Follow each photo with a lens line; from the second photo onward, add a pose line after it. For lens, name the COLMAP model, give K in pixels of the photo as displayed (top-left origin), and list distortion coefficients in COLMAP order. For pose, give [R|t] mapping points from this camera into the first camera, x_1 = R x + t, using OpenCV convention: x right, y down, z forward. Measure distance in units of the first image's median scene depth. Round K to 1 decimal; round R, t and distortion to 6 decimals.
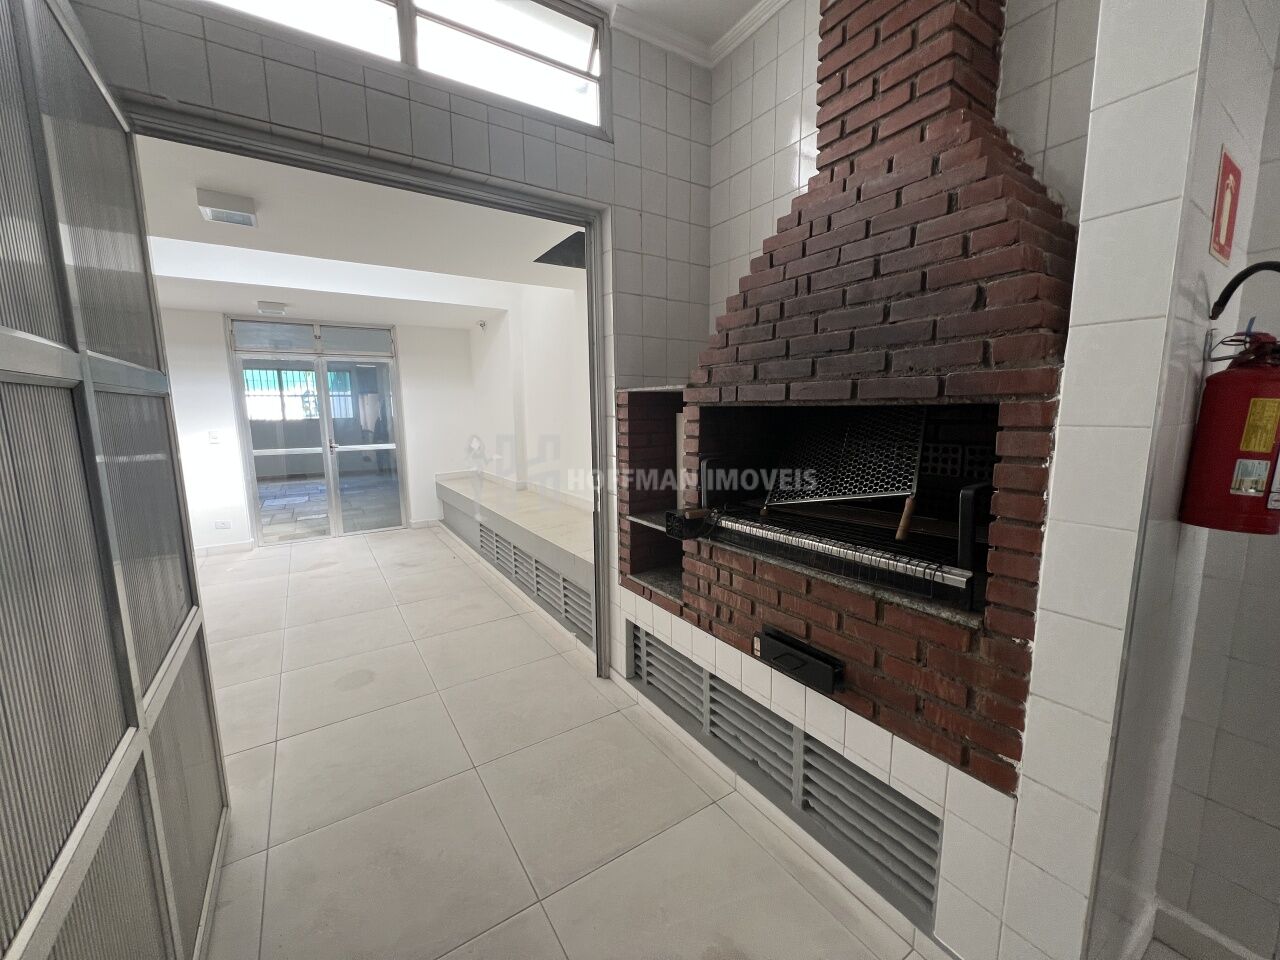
lens RADIAL K [[510.5, 0, 636.6], [0, 510.5, 479.6], [0, 0, 1]] dist [-0.001086, 0.000162]
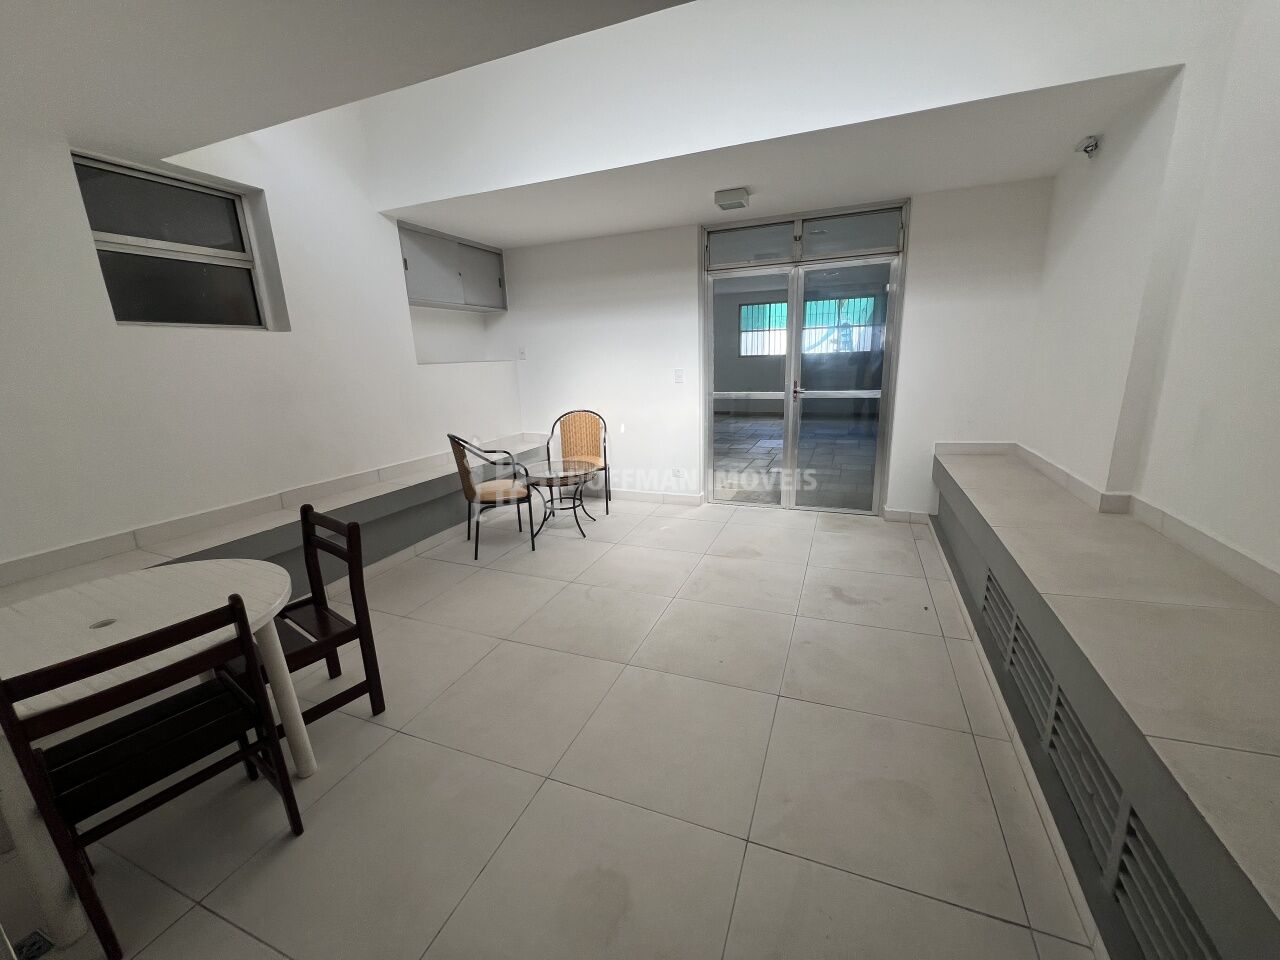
lens RADIAL K [[510.5, 0, 640.2], [0, 510.5, 479.6], [0, 0, 1]] dist [-0.001086, 0.000162]
pose [[0.568025, 0.191493, -0.800423, -0.104202], [-0.088756, 0.981136, 0.171741, -0.046525], [0.818211, -0.026511, 0.574306, 0.383208]]
